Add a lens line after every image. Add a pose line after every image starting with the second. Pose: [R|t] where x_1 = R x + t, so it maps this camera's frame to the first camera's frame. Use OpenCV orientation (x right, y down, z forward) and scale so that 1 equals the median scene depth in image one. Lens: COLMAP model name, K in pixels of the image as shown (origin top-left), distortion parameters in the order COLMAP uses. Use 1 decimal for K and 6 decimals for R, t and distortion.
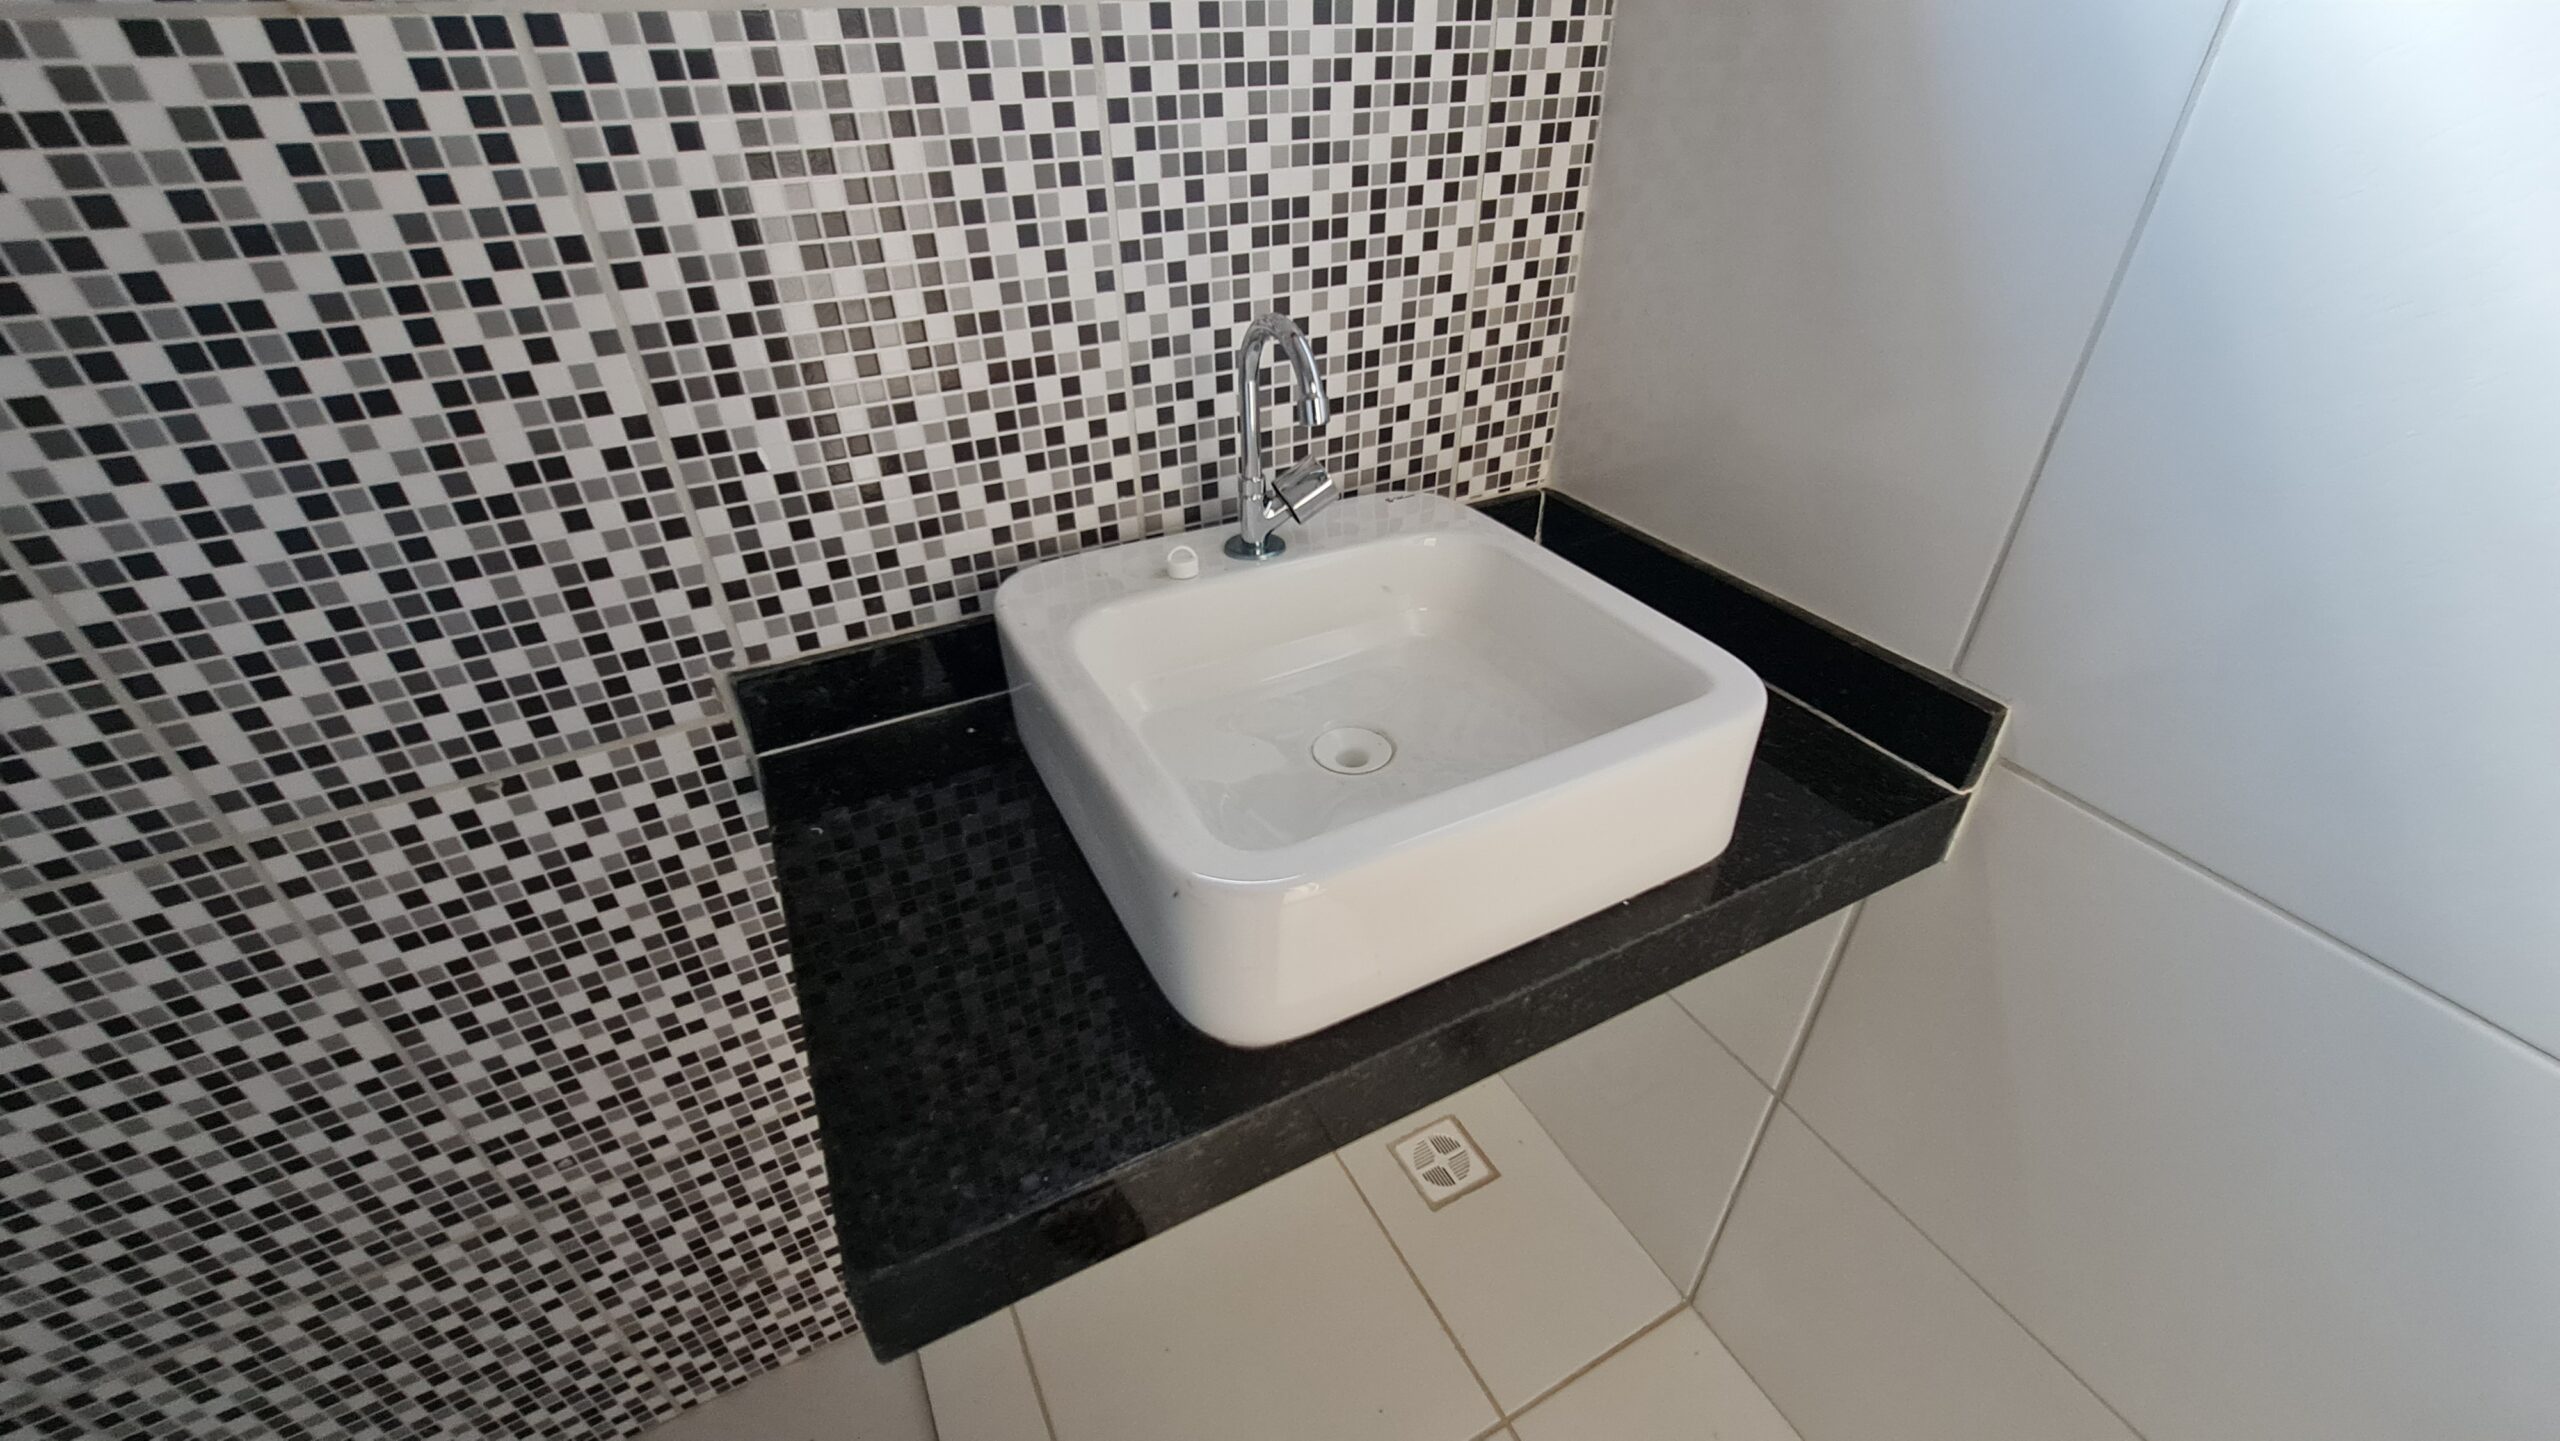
lens RADIAL K [[1045.3, 0, 1276.3], [0, 1045.3, 723.9], [0, 0, 1]] dist [-0.007741, 0.004407]
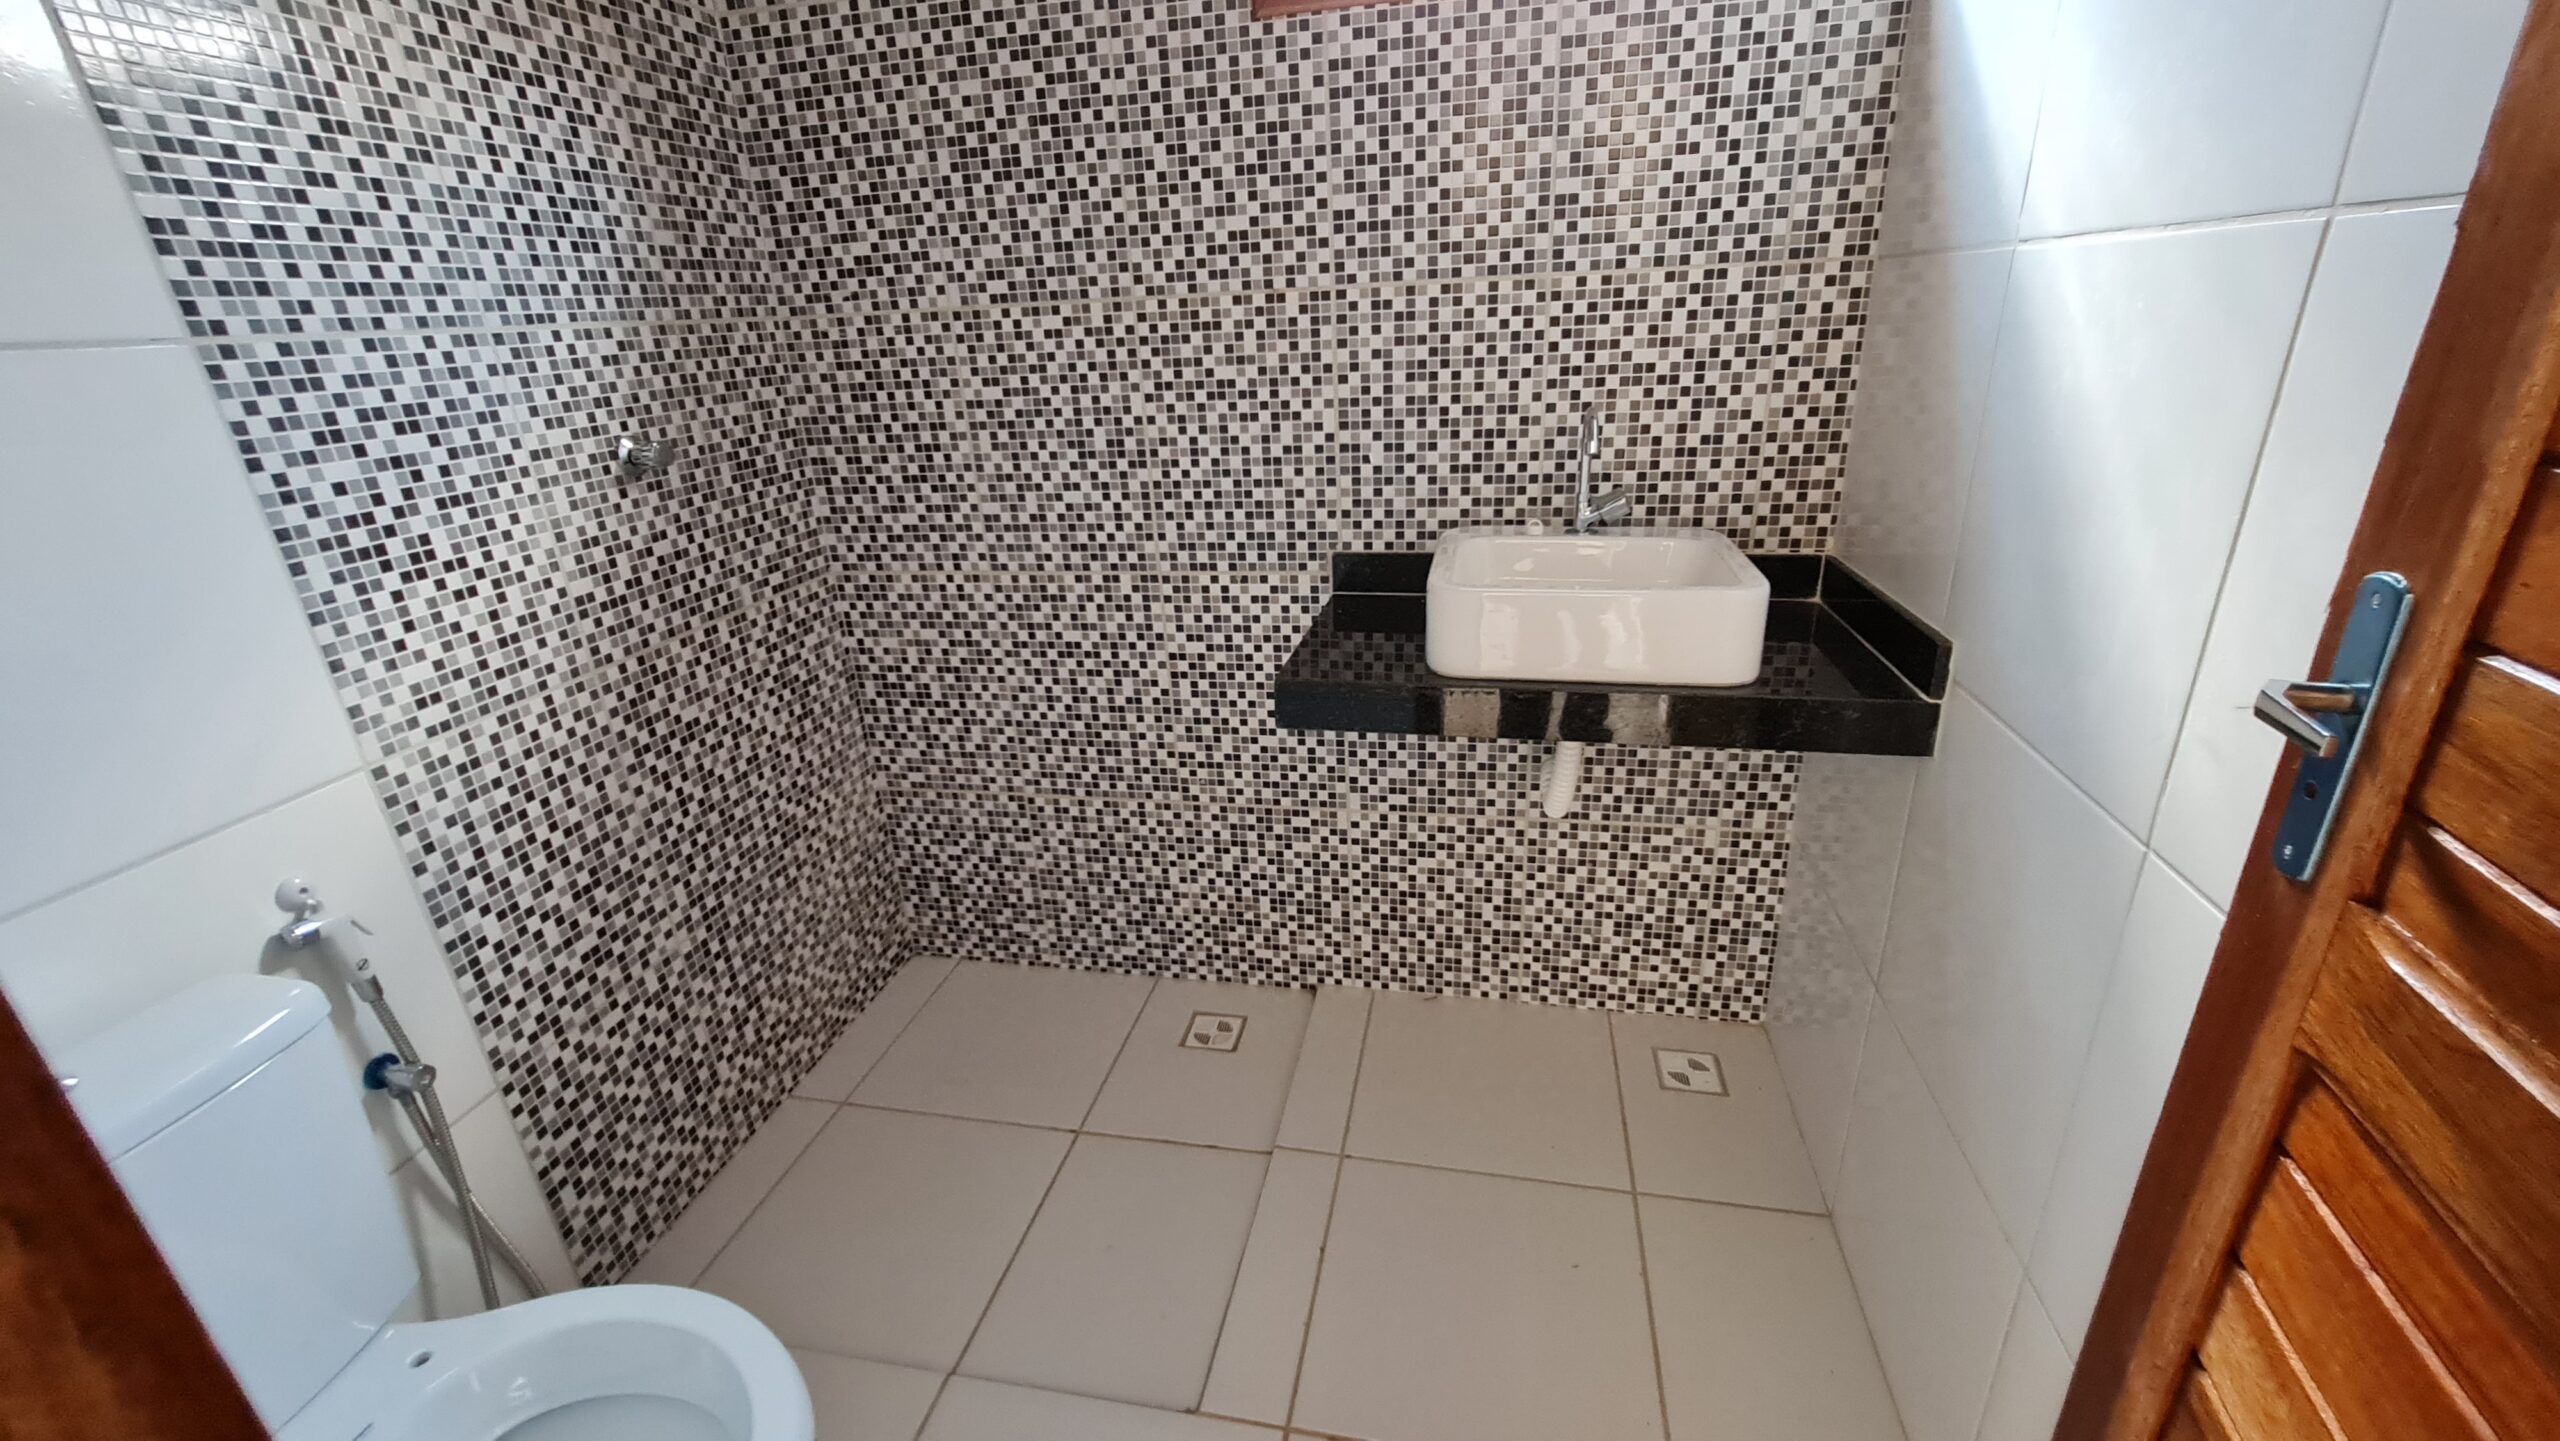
lens RADIAL K [[1045.3, 0, 1280.2], [0, 1045.3, 725.9], [0, 0, 1]] dist [-0.007741, 0.004407]
pose [[0.775089, 0.210406, -0.595790, 0.829999], [-0.328825, 0.939499, -0.095995, 0.572634], [0.539547, 0.270316, 0.797382, -0.778670]]
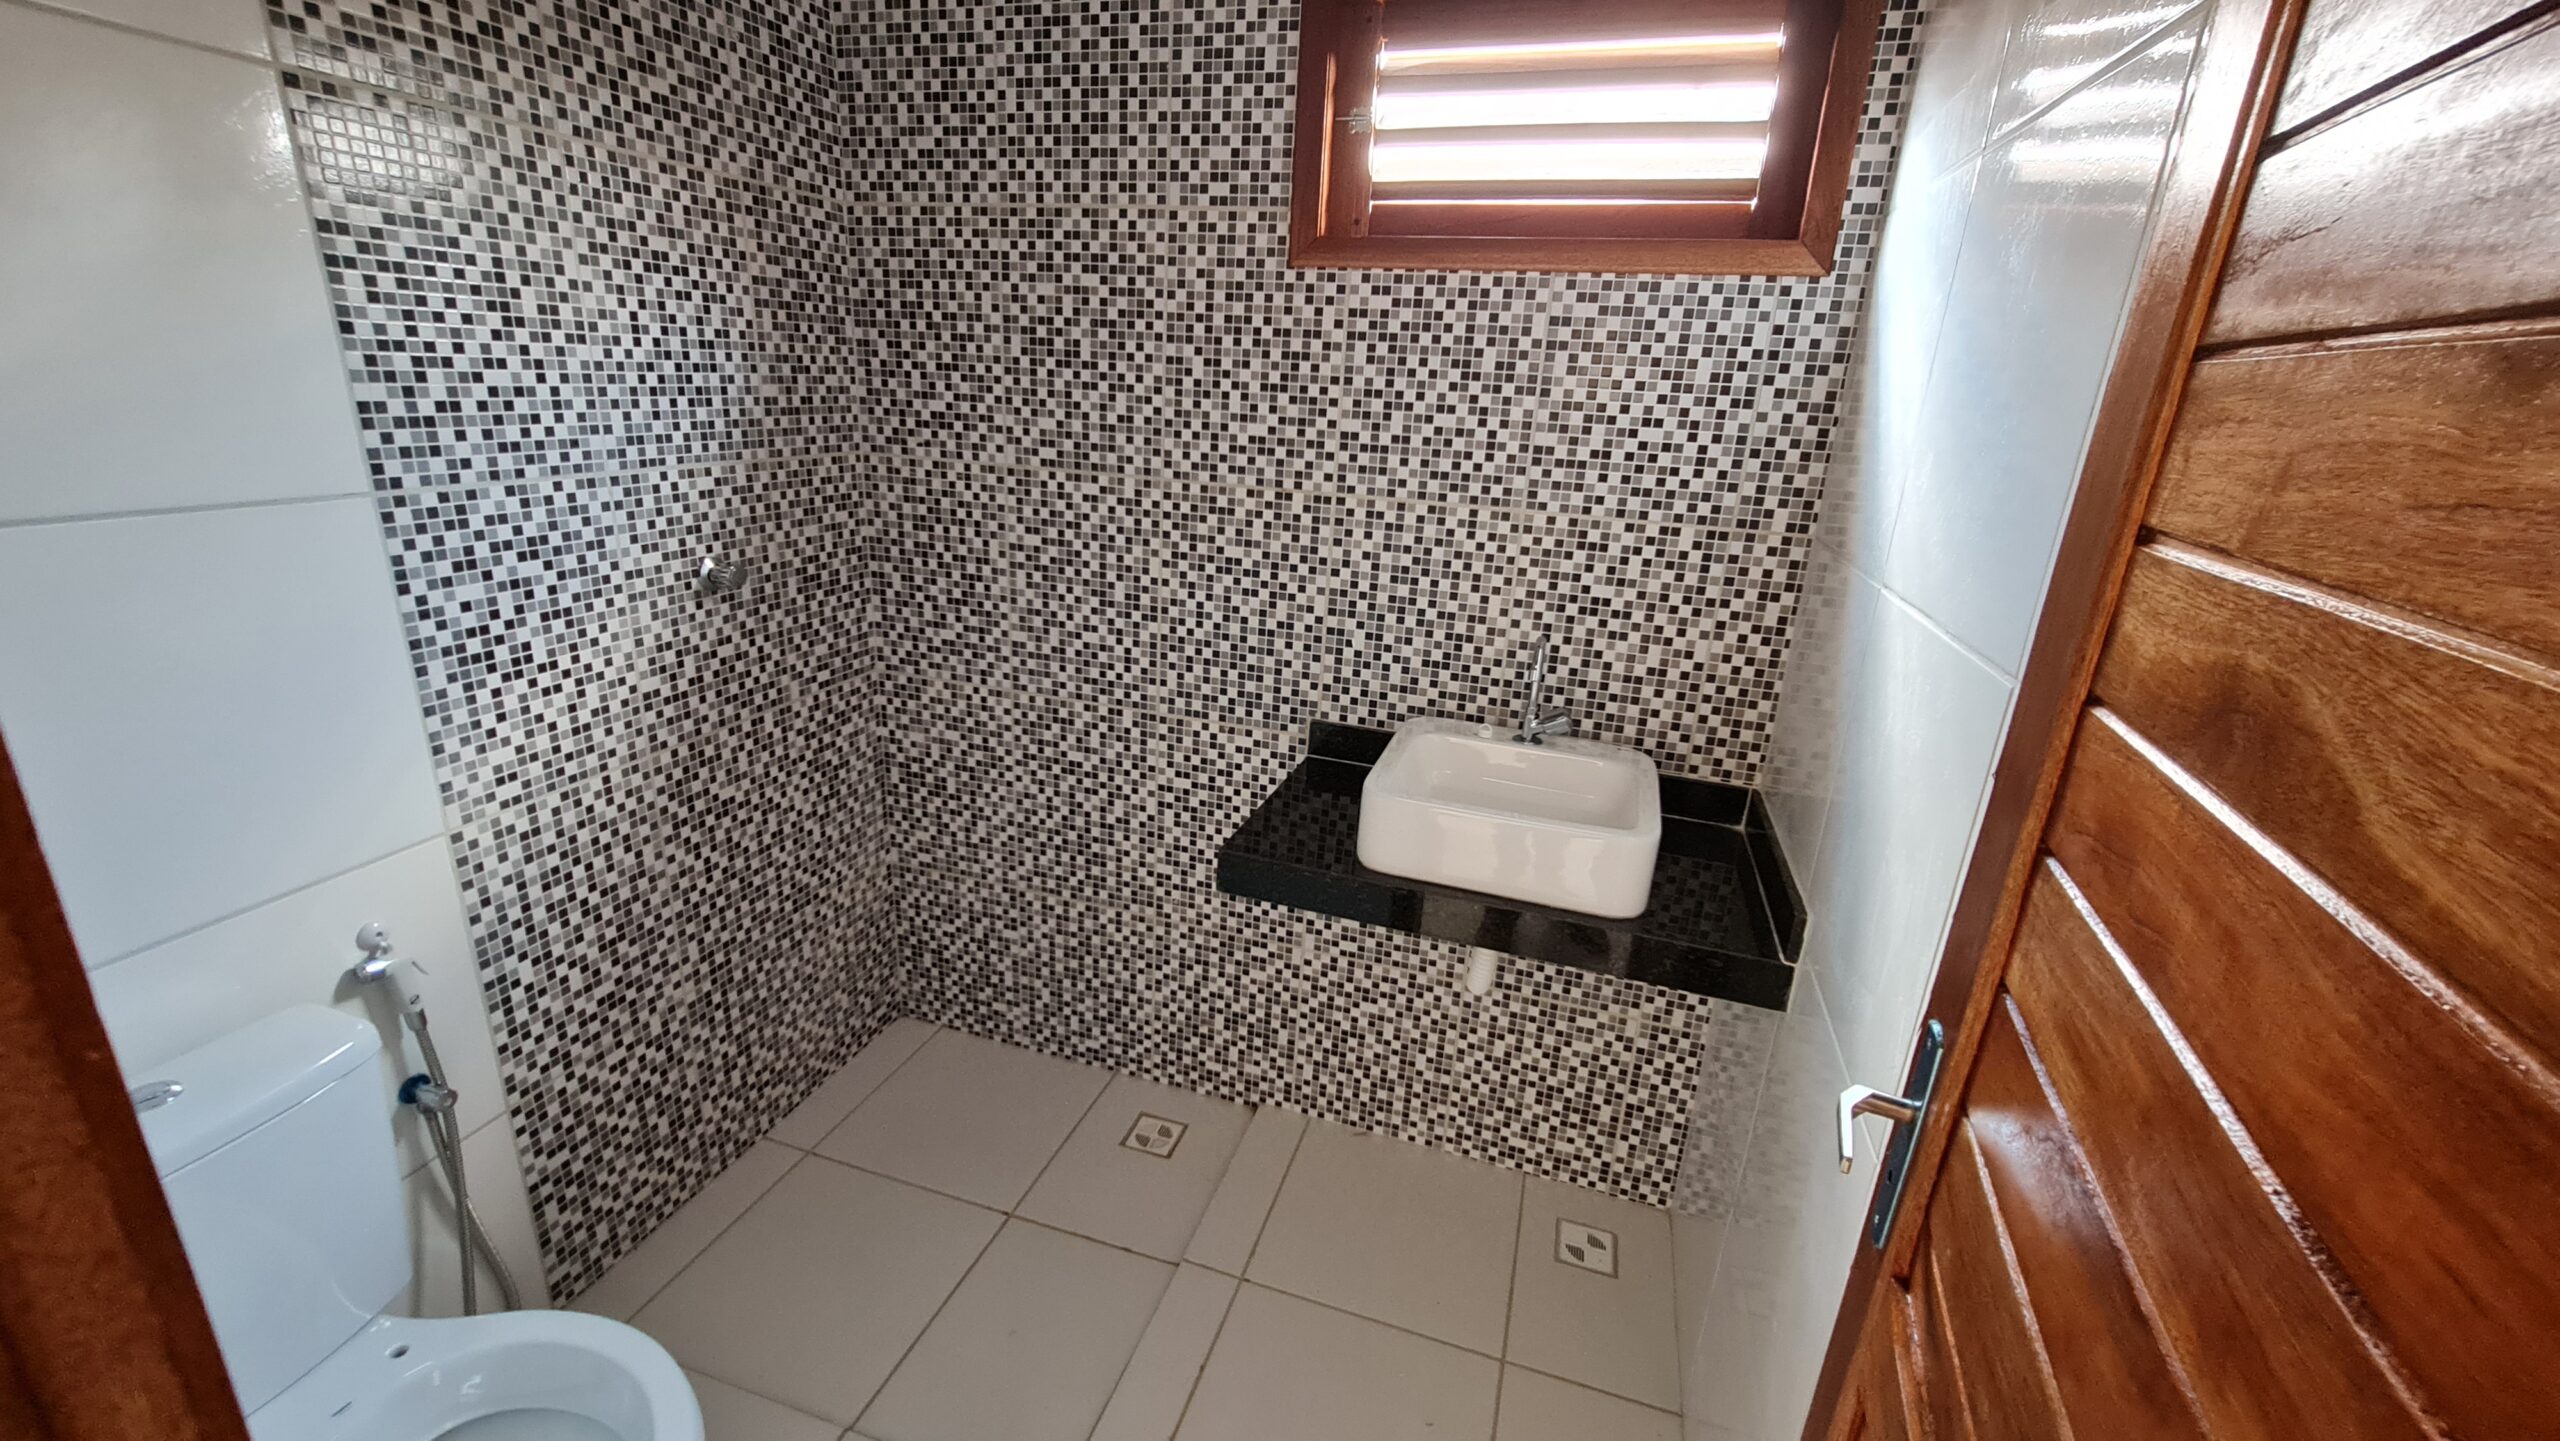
lens RADIAL K [[1045.3, 0, 1281.5], [0, 1045.3, 723.6], [0, 0, 1]] dist [-0.007741, 0.004407]
pose [[0.707740, 0.272417, -0.651838, 1.076177], [-0.455548, 0.881200, -0.126343, 0.317155], [0.539982, 0.386362, 0.747759, -0.919731]]
